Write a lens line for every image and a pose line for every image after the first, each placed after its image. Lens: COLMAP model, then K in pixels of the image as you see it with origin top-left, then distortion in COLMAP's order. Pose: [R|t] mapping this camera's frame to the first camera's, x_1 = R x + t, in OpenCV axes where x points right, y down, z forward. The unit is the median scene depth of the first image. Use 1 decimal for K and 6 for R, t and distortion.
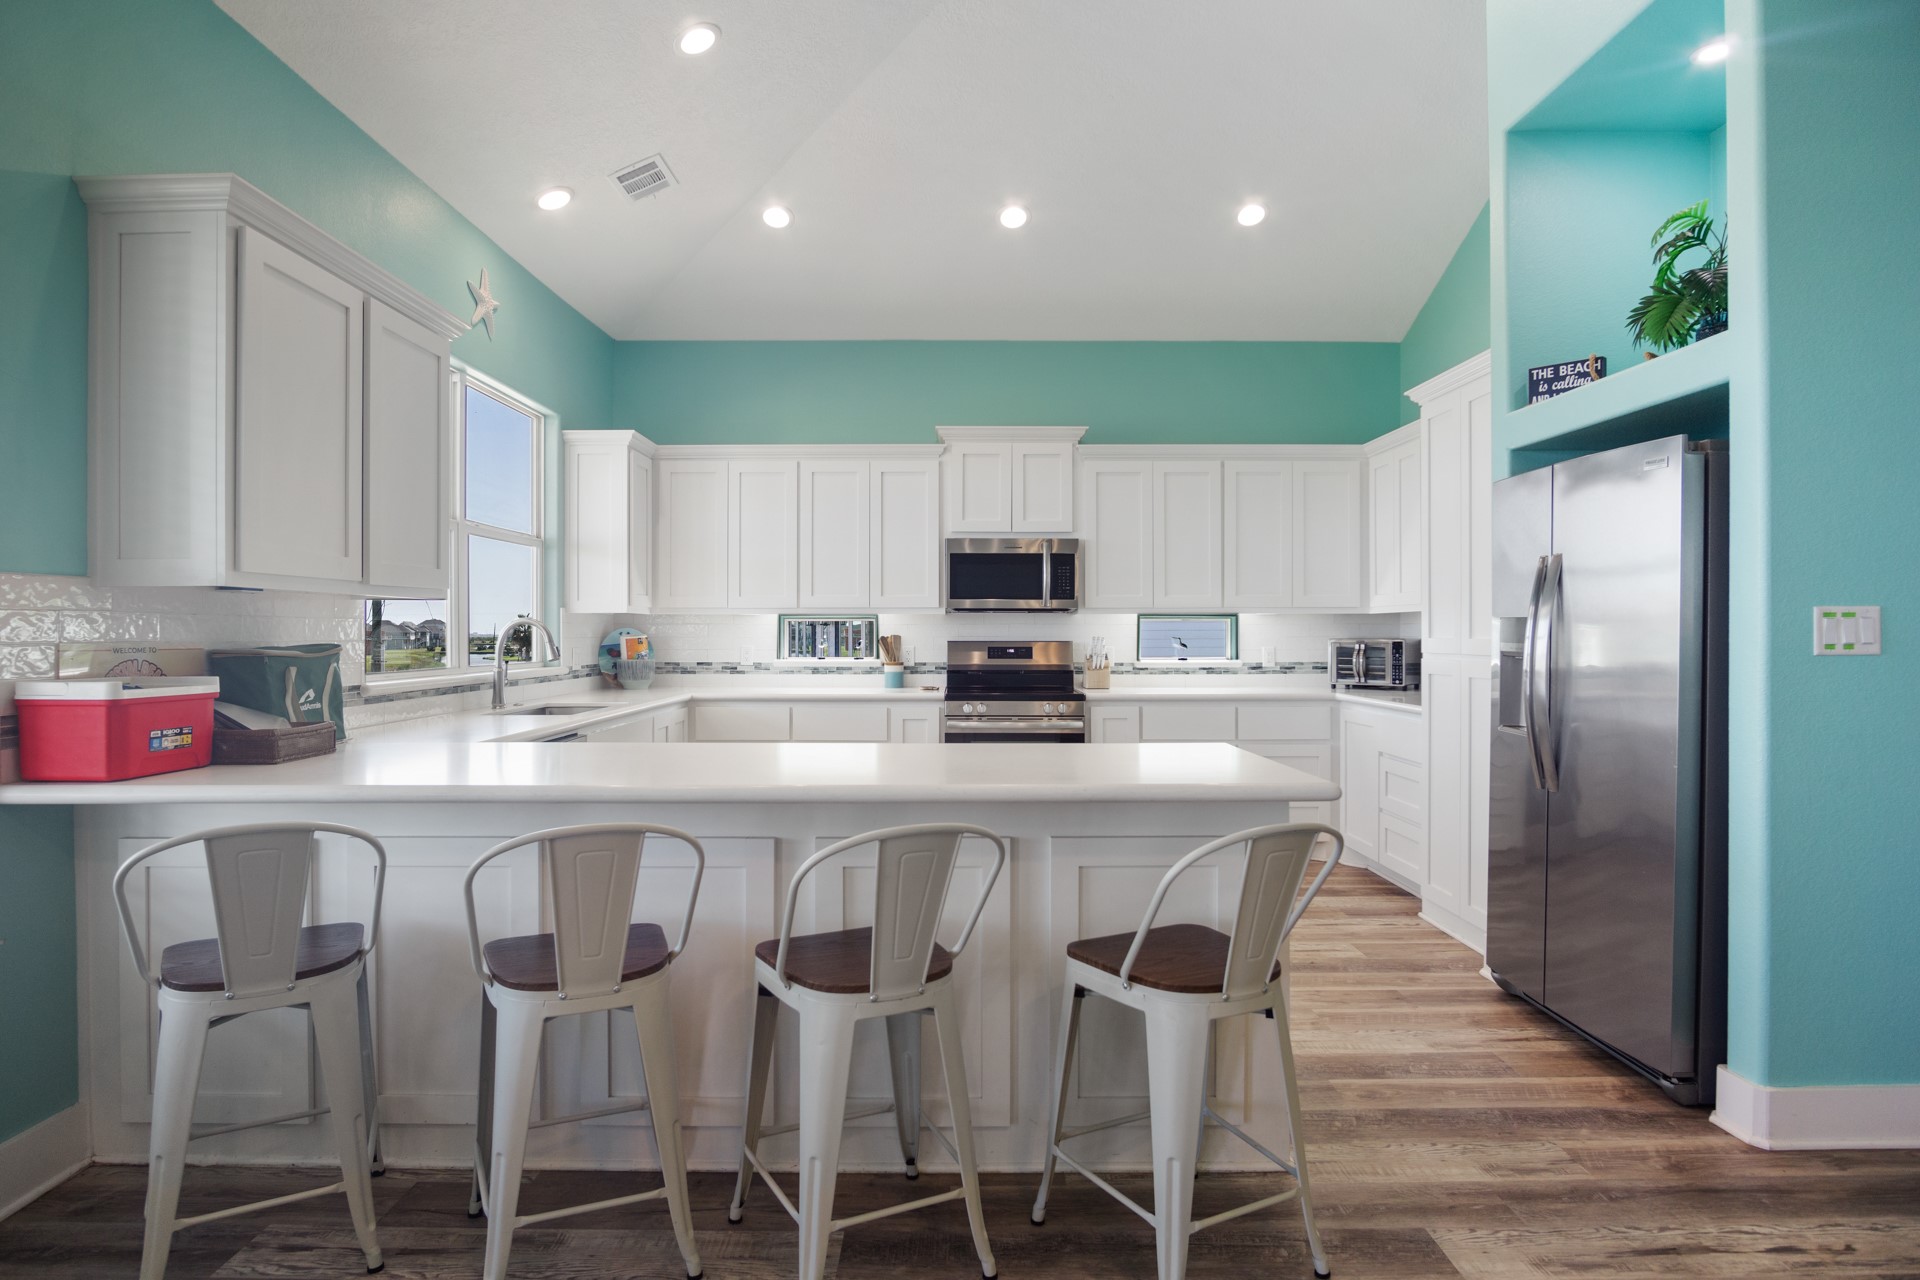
lens RADIAL K [[1039.1, 0, 958.3], [0, 1039.1, 629.4], [0, 0, 1]] dist [-0.020697, 0.002528]
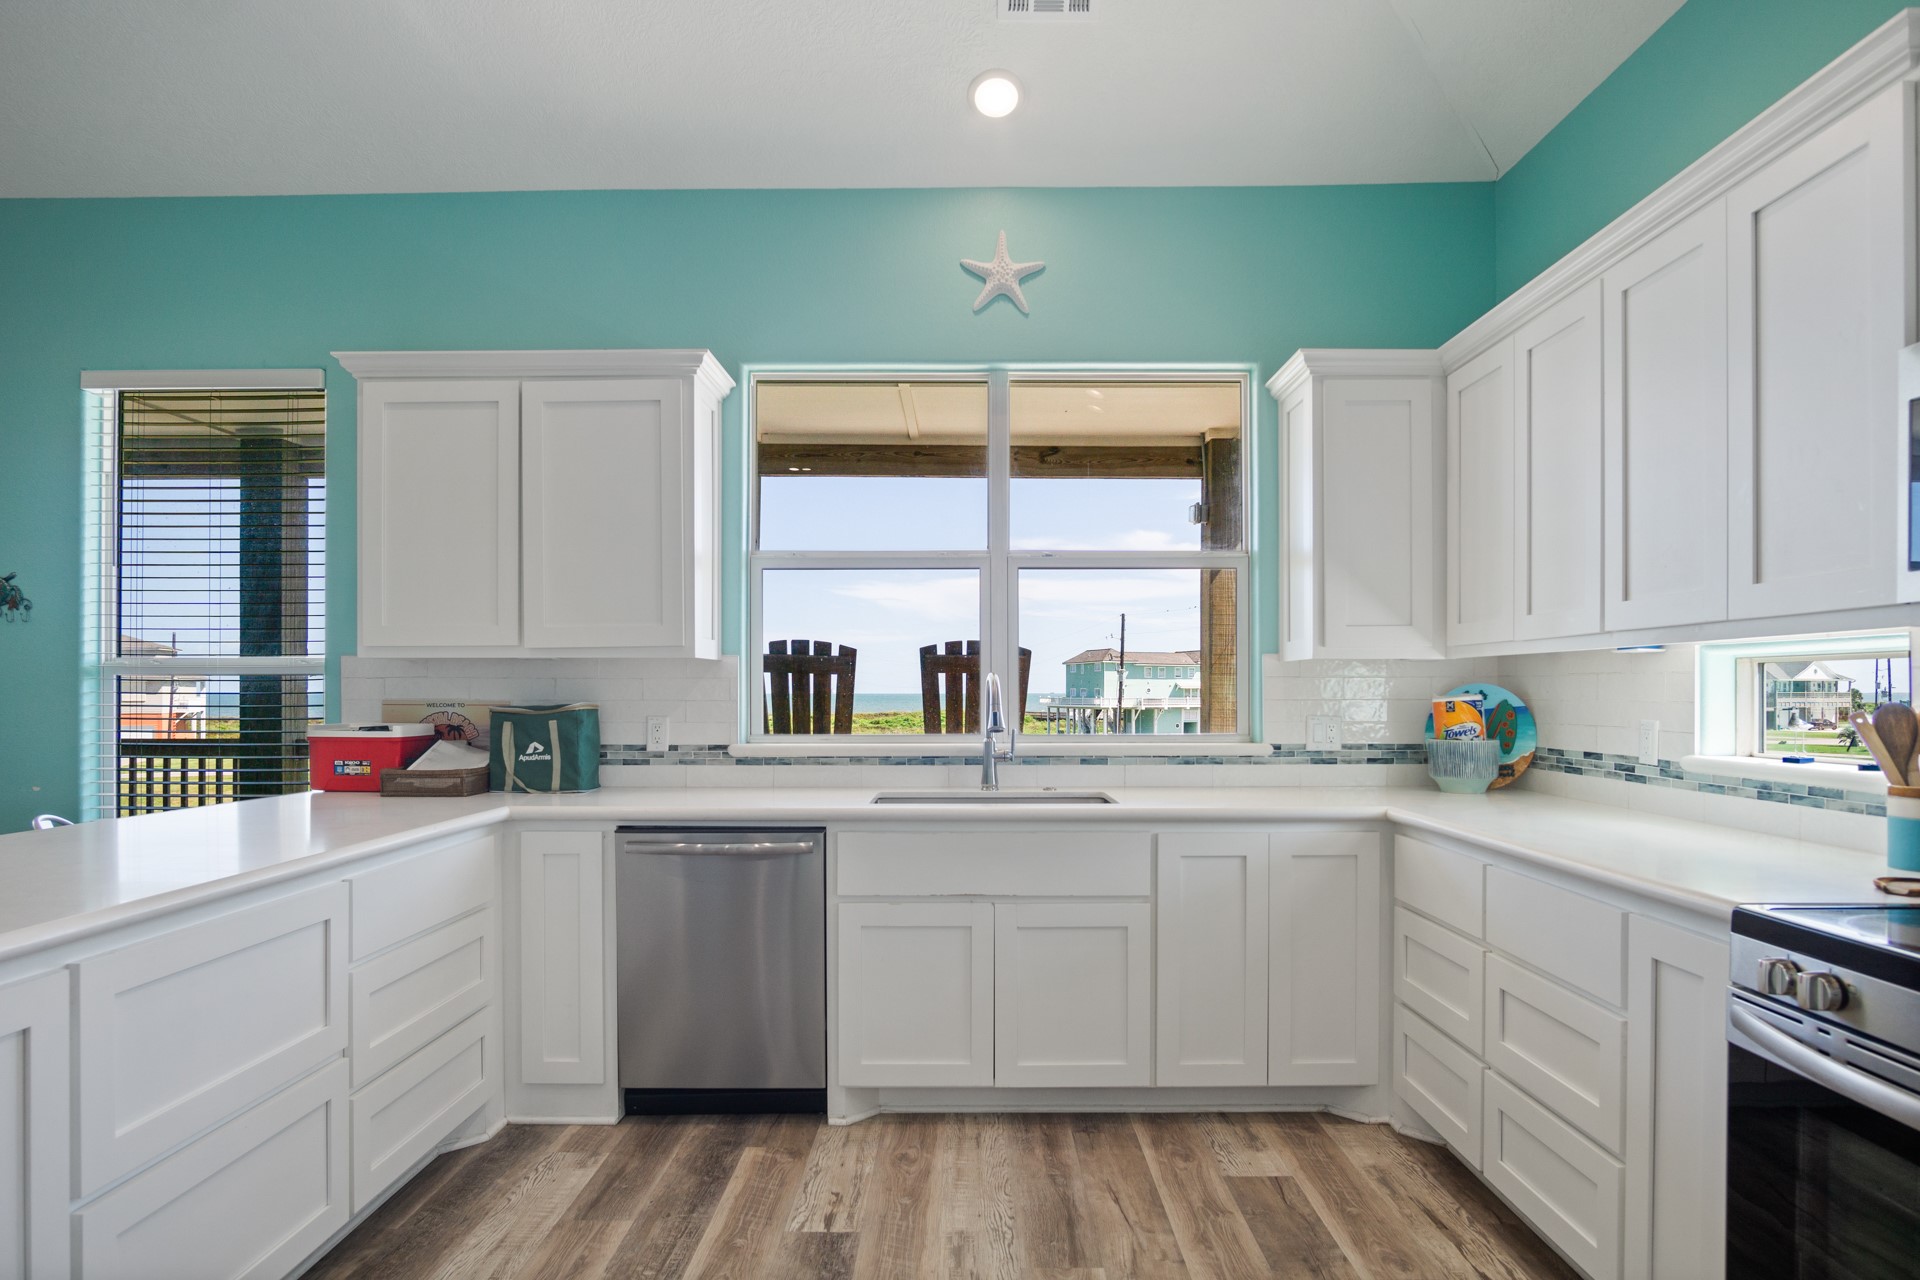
lens RADIAL K [[1041.9, 0, 951.3], [0, 1041.9, 696.9], [0, 0, 1]] dist [-0.040407, 0.000961]
pose [[-0.018968, 0.006316, -0.999800, 0.257848], [0.004264, 0.999971, 0.006237, 0.001334], [0.999811, -0.004145, -0.018994, 0.752812]]
